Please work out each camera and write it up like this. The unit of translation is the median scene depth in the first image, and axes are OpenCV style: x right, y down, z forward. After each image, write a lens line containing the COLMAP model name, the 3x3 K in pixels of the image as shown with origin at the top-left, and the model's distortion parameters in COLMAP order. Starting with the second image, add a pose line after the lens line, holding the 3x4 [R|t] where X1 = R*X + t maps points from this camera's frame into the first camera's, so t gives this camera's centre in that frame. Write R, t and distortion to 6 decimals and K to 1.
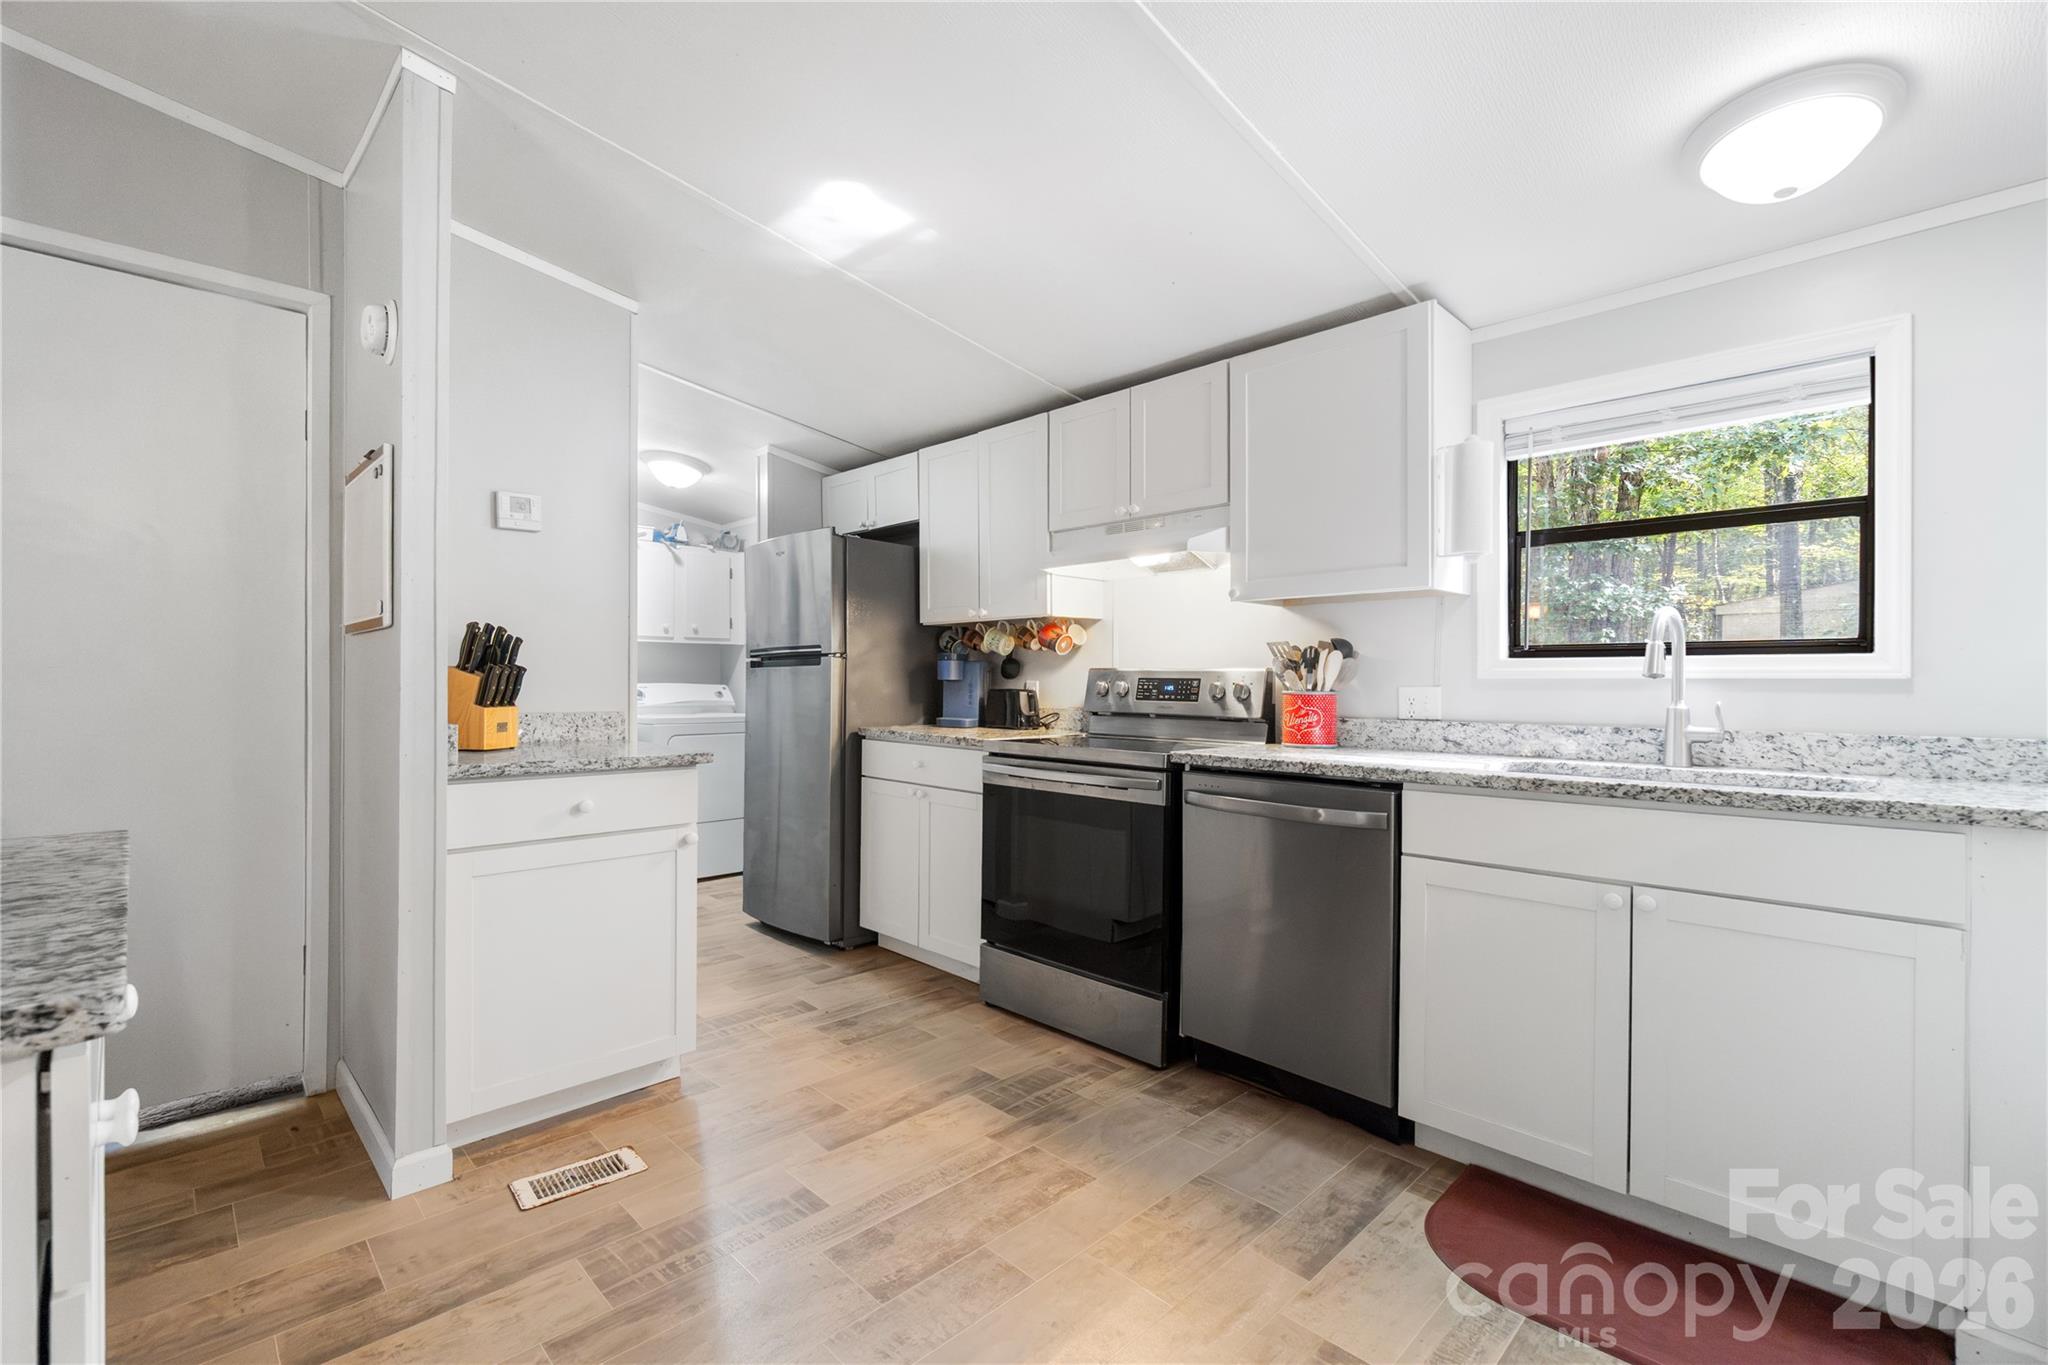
lens RADIAL K [[889.0, 0, 1015.4], [0, 889.0, 692.8], [0, 0, 1]] dist [-0.007235, -0.000707]
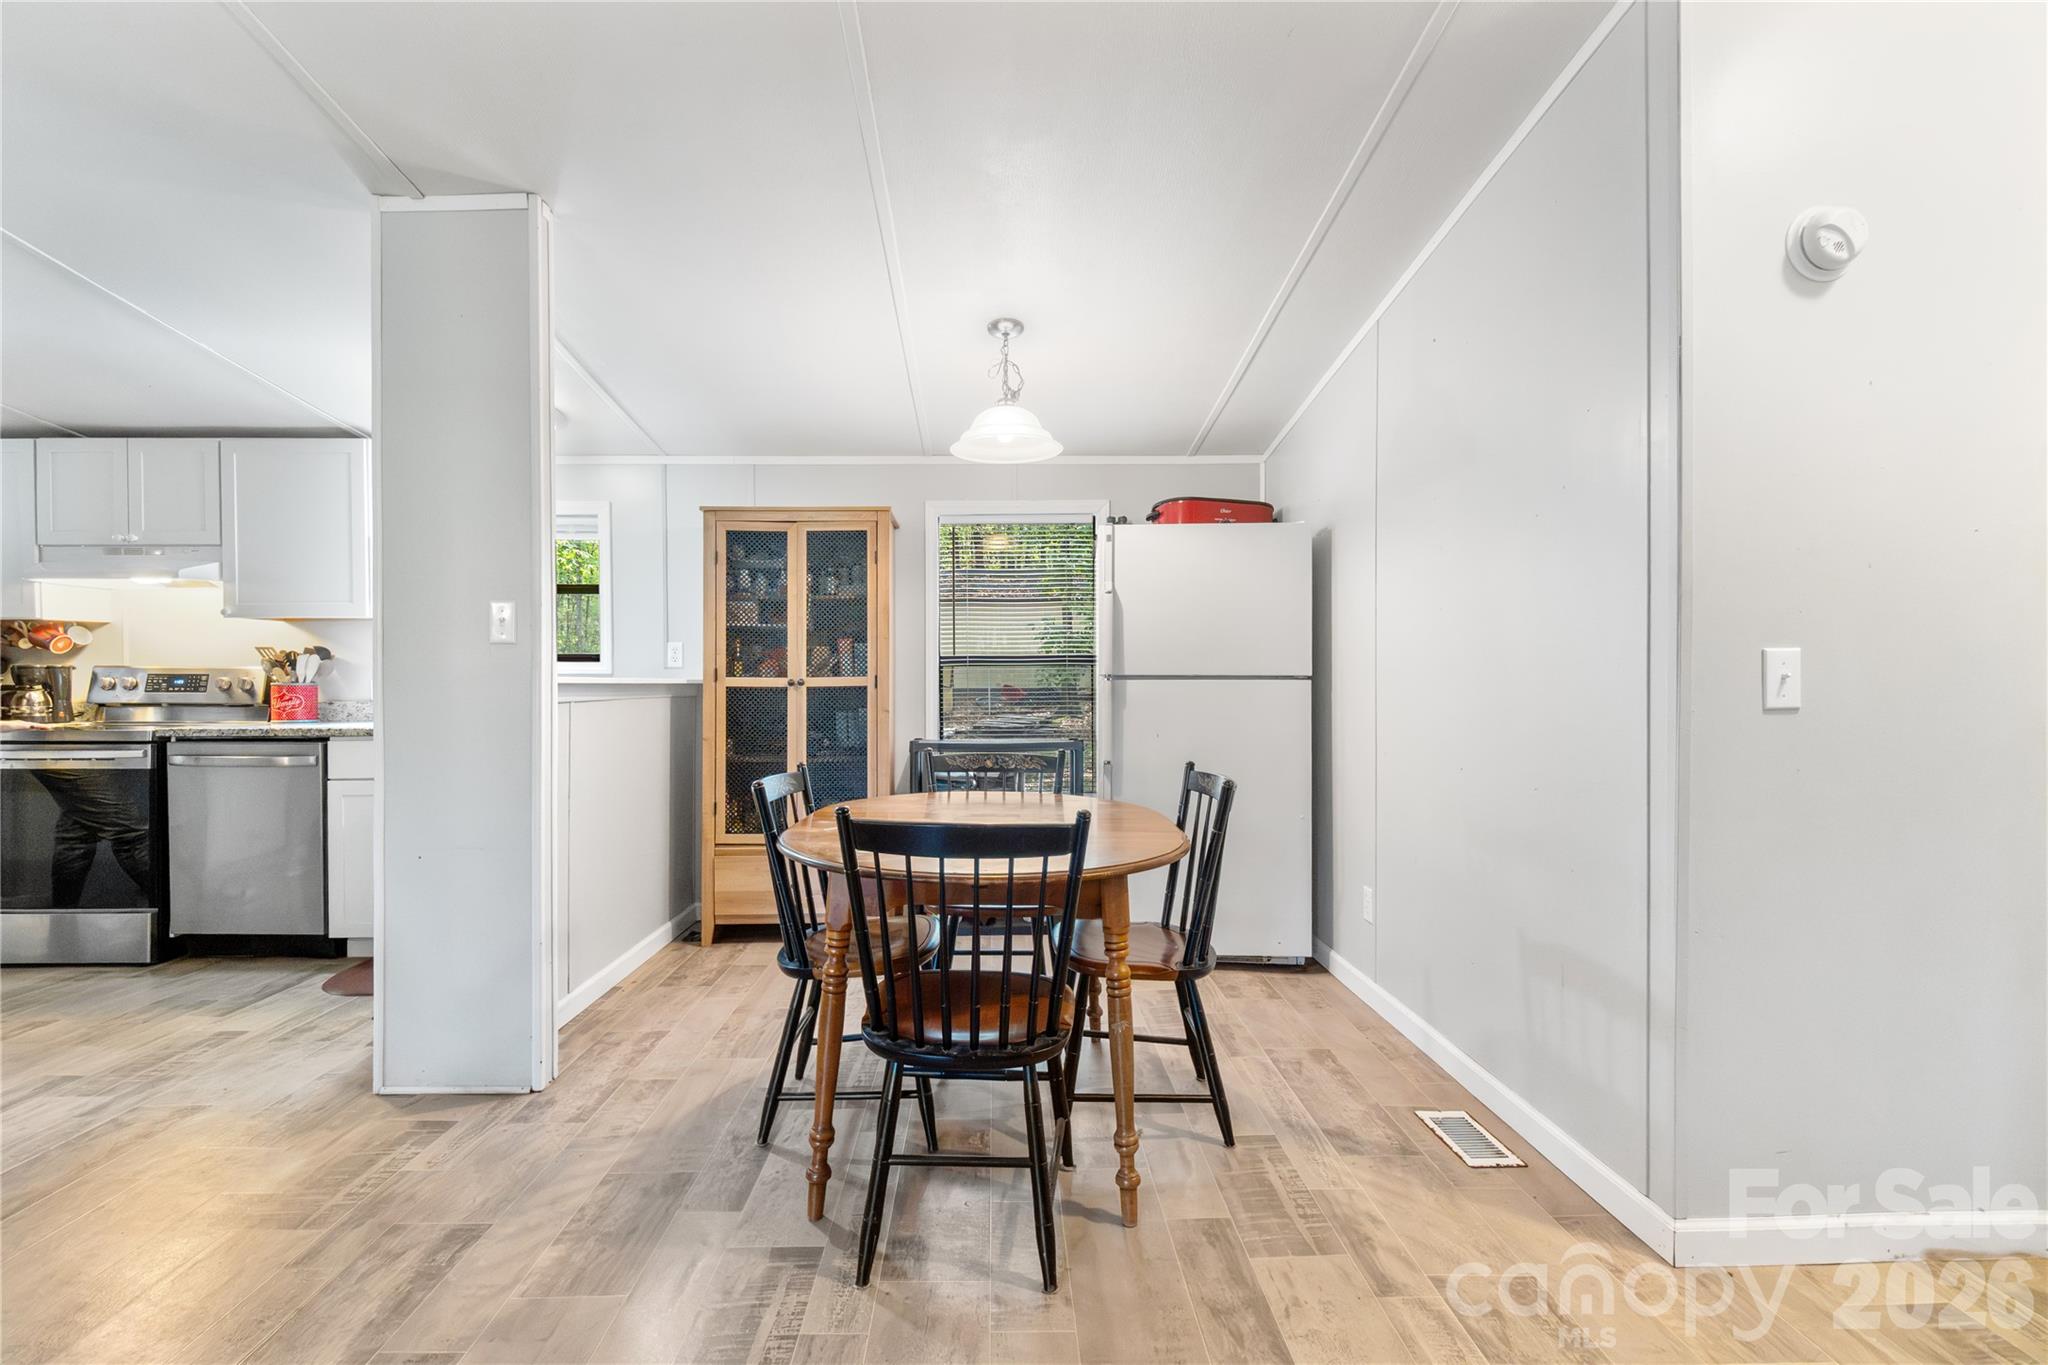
lens RADIAL K [[889.0, 0, 1015.4], [0, 889.0, 692.8], [0, 0, 1]] dist [-0.007235, -0.000707]
pose [[0.685610, -0.010136, 0.727899, 0.097916], [0.012859, 0.999916, 0.001812, 0.029302], [-0.727856, 0.008118, 0.685682, -0.909333]]
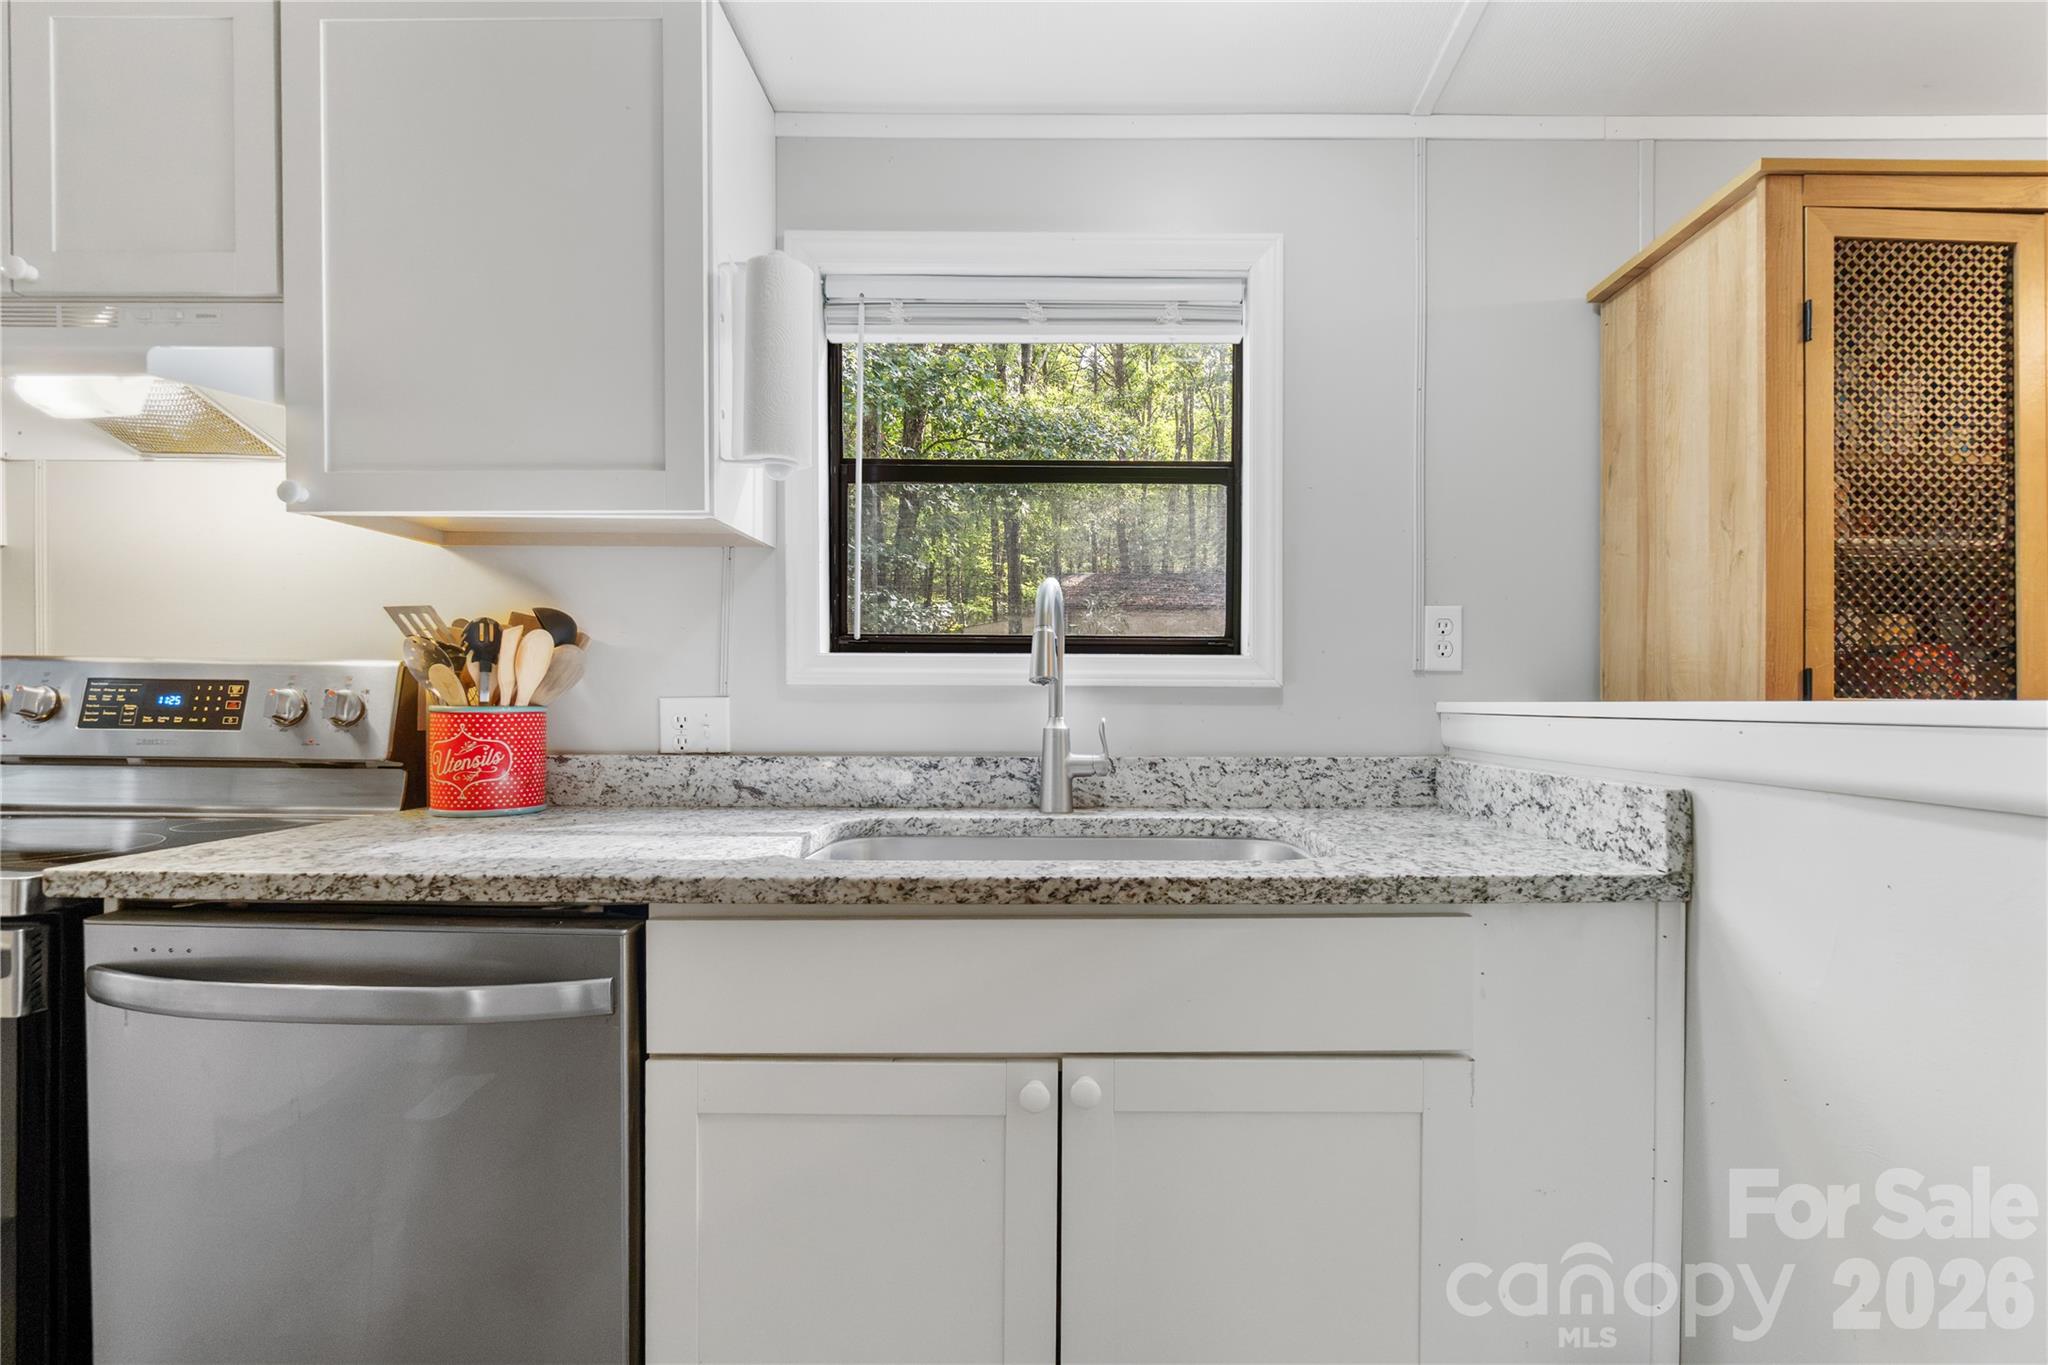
lens RADIAL K [[900.3, 0, 1046.2], [0, 900.3, 702.4], [0, 0, 1]] dist [0.018007, 0.000130]
pose [[0.713757, -0.005053, 0.700375, 0.212886], [0.005840, 0.999982, 0.001263, -0.003237], [-0.700369, 0.003189, 0.713774, 0.431191]]
